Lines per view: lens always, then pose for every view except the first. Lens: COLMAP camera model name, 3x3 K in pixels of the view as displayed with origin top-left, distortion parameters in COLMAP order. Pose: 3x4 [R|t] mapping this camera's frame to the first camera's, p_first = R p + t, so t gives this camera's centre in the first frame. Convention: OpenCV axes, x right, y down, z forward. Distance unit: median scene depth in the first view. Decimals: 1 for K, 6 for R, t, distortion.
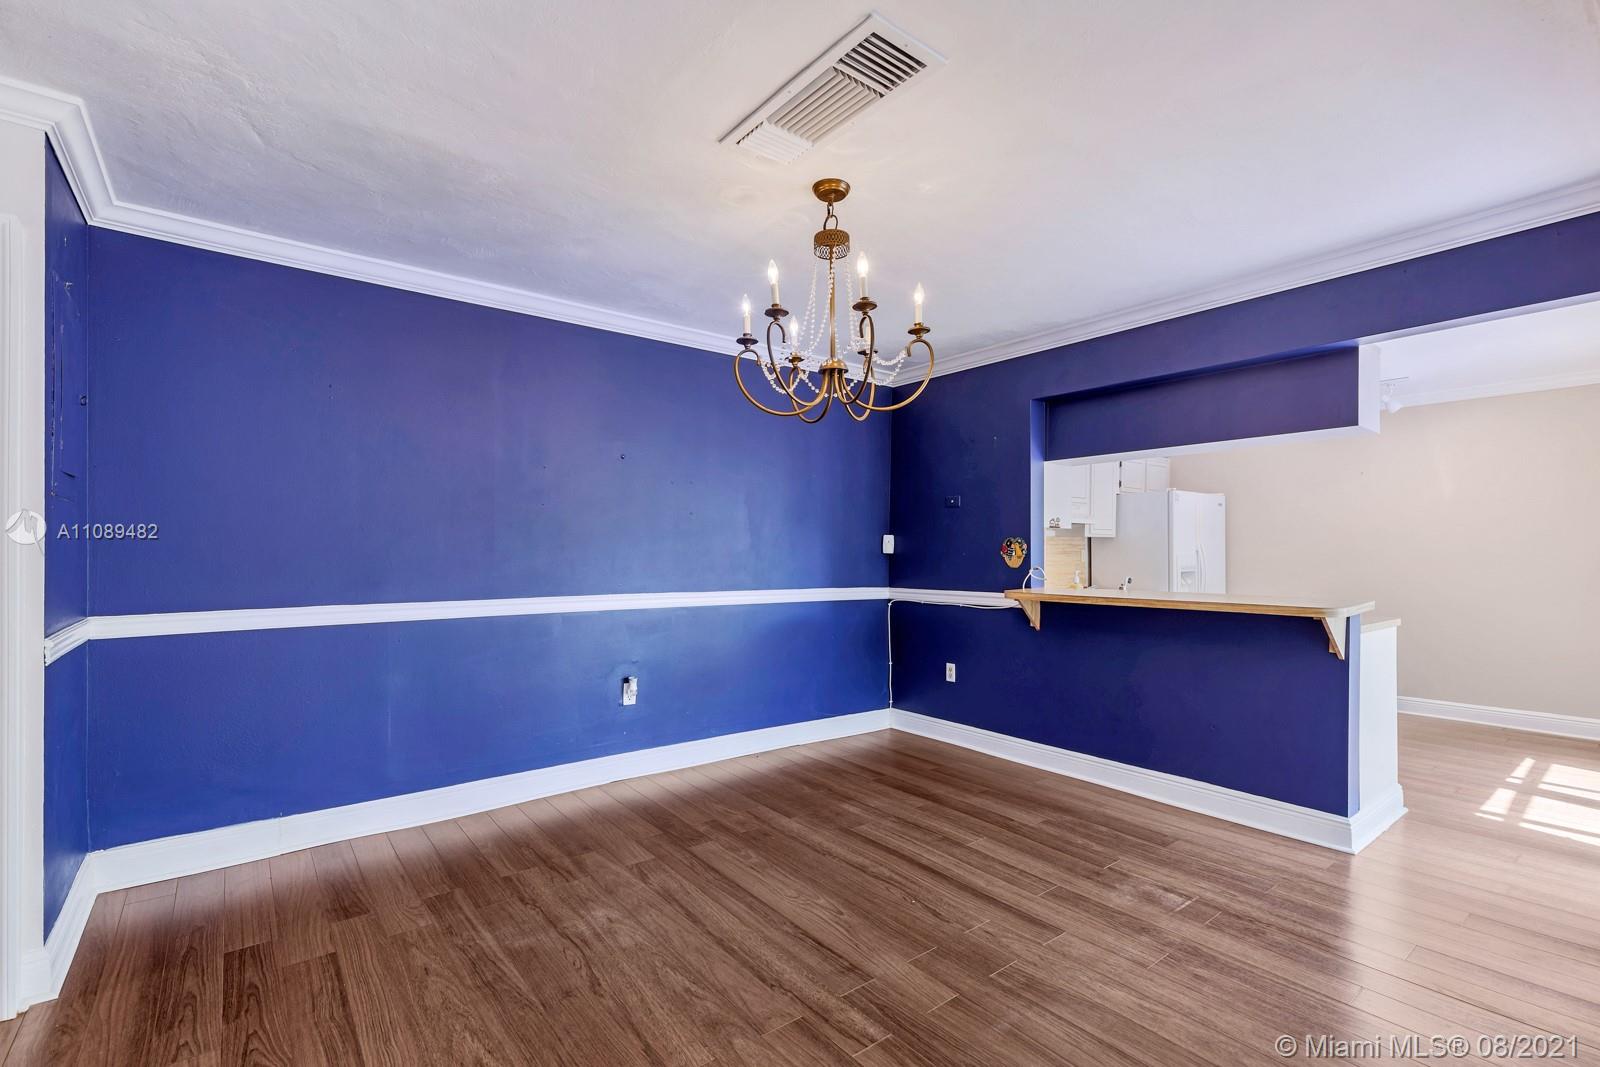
lens RADIAL K [[723.4, 0, 791.3], [0, 723.4, 546.9], [0, 0, 1]] dist [0.002666, 0.000043]
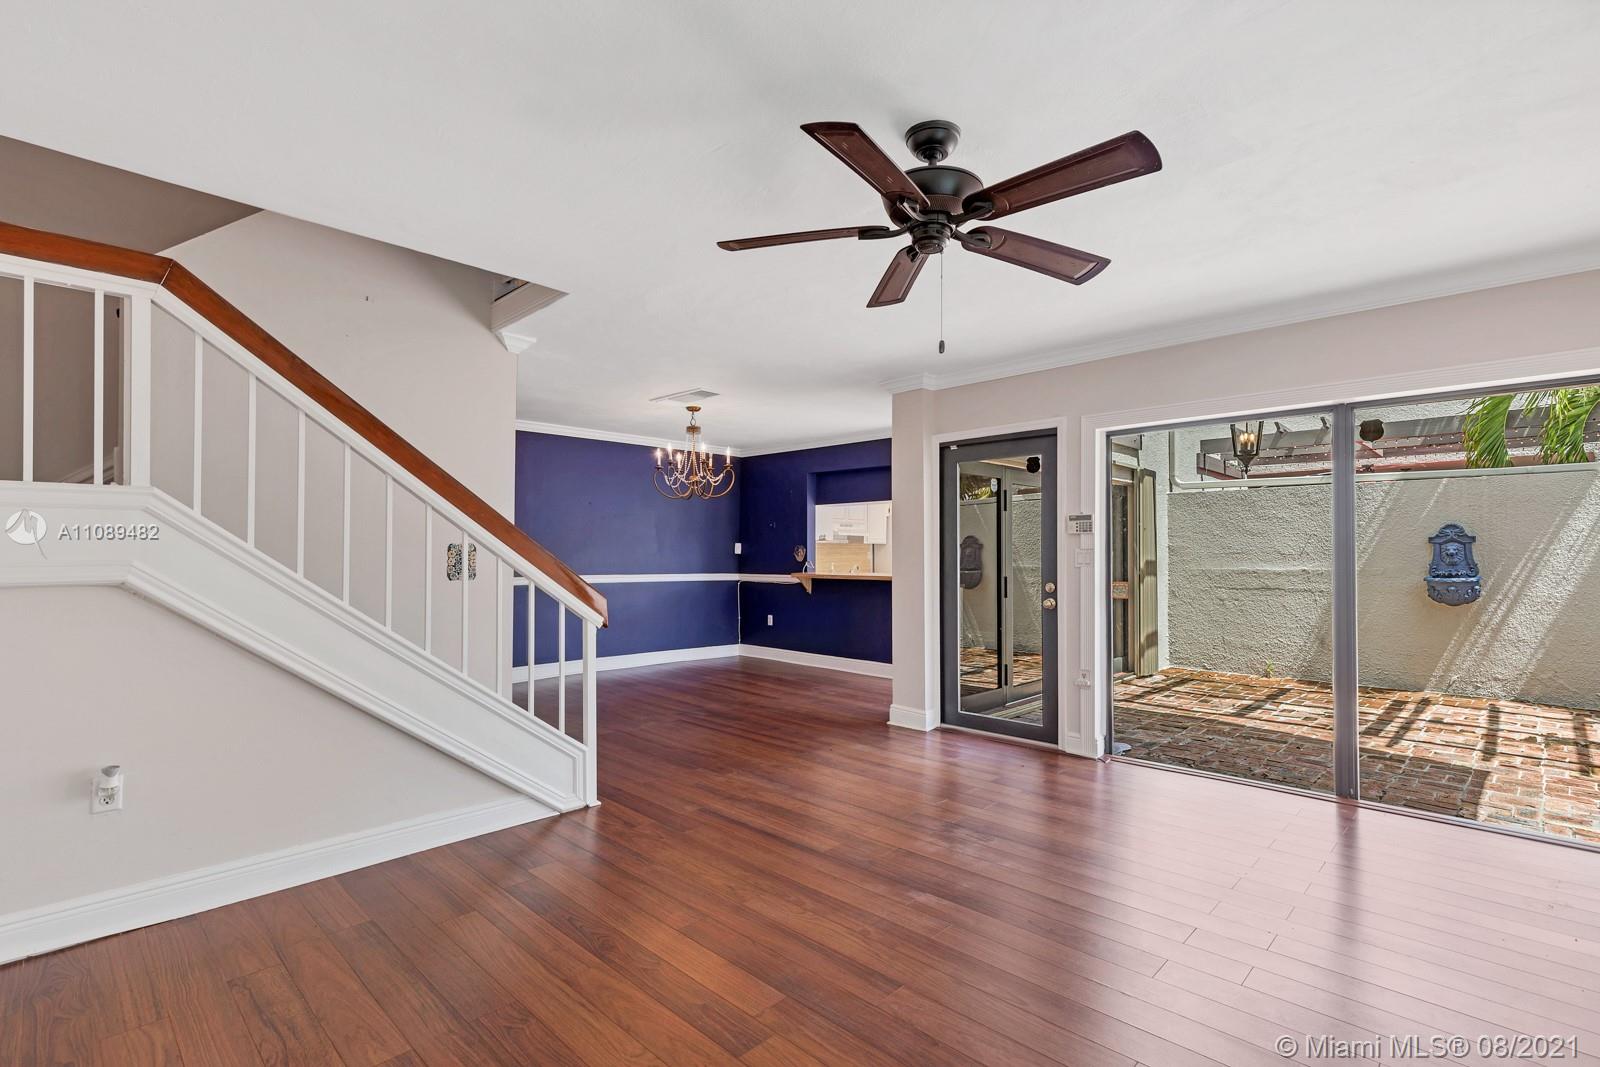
lens RADIAL K [[723.4, 0, 791.3], [0, 723.4, 546.9], [0, 0, 1]] dist [0.002666, 0.000043]
pose [[0.990443, 0.003427, 0.137883, 0.024185], [-0.003465, 0.999994, 0.000034, -0.008620], [-0.137882, -0.000511, 0.990449, -0.786435]]
